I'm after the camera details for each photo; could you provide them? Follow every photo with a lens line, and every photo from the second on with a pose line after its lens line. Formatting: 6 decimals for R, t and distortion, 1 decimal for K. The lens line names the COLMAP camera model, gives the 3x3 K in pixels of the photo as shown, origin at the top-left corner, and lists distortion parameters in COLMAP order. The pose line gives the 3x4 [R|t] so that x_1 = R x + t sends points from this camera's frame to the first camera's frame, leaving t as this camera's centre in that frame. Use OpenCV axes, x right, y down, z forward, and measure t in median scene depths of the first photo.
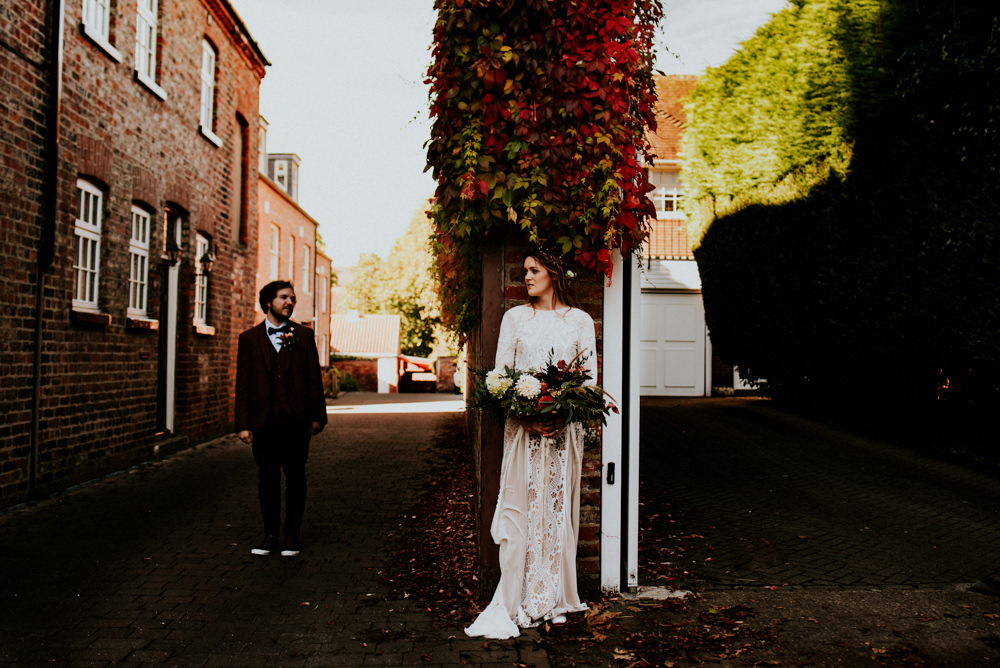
lens RADIAL K [[1058.8, 0, 495.0], [0, 1058.8, 333.3], [0, 0, 1]] dist [0.020468, 0.000000]
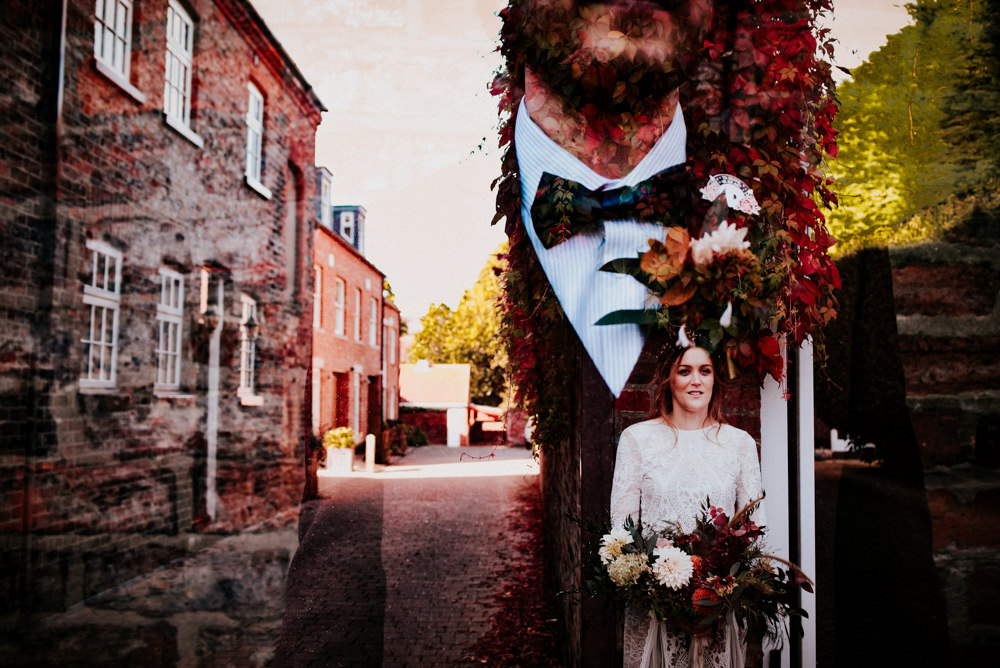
lens RADIAL K [[1058.8, 0, 504.4], [0, 1058.8, 328.9], [0, 0, 1]] dist [0.020468, 0.000000]
pose [[0.998318, -0.013032, -0.056499, -0.008452], [0.010245, 0.998729, -0.049341, -0.020156], [0.057070, 0.048679, 0.997183, 0.127458]]
